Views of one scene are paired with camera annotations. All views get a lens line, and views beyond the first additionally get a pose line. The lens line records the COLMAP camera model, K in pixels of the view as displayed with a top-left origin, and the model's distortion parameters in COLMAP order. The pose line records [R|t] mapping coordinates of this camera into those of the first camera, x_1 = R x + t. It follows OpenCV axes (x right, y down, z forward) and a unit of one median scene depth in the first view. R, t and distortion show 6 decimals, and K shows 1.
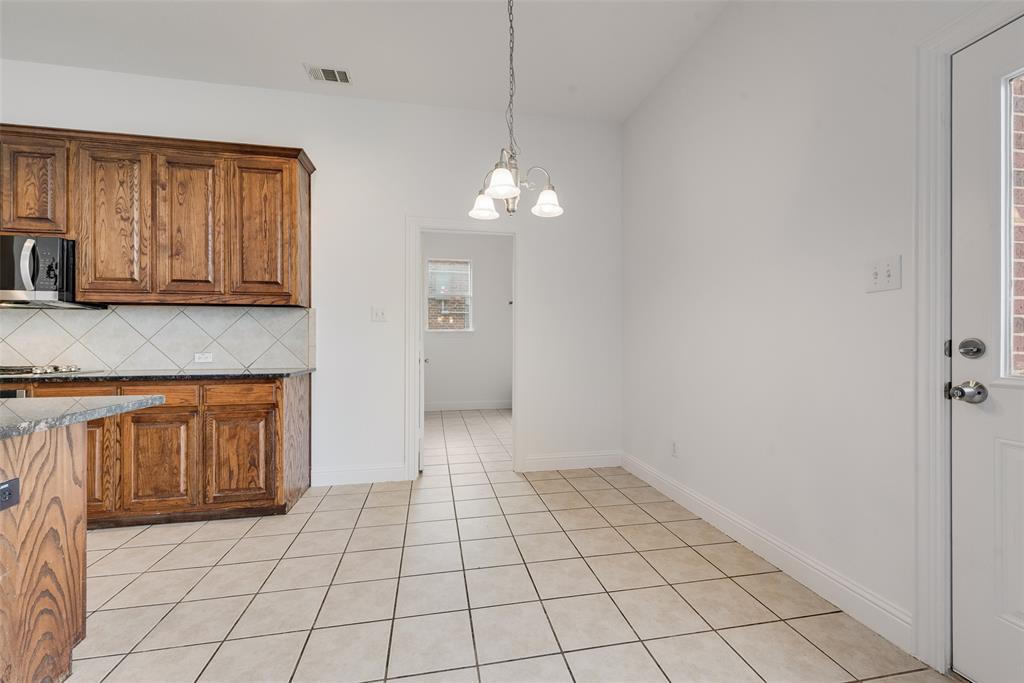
lens RADIAL K [[416.7, 0, 510.9], [0, 416.7, 345.2], [0, 0, 1]] dist [0.013873, -0.000039]
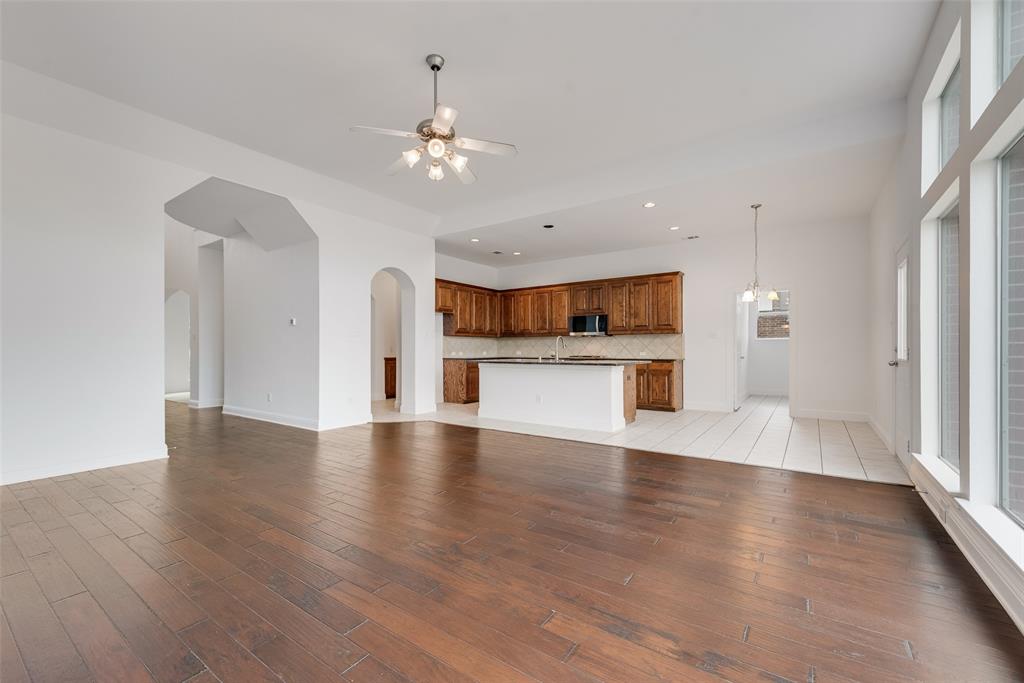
lens RADIAL K [[416.7, 0, 510.9], [0, 416.7, 345.2], [0, 0, 1]] dist [0.013873, -0.000039]
pose [[0.691985, -0.007560, -0.721872, 0.642874], [0.000253, 0.999948, -0.010230, 0.003240], [0.721912, 0.006896, 0.691951, -1.547780]]
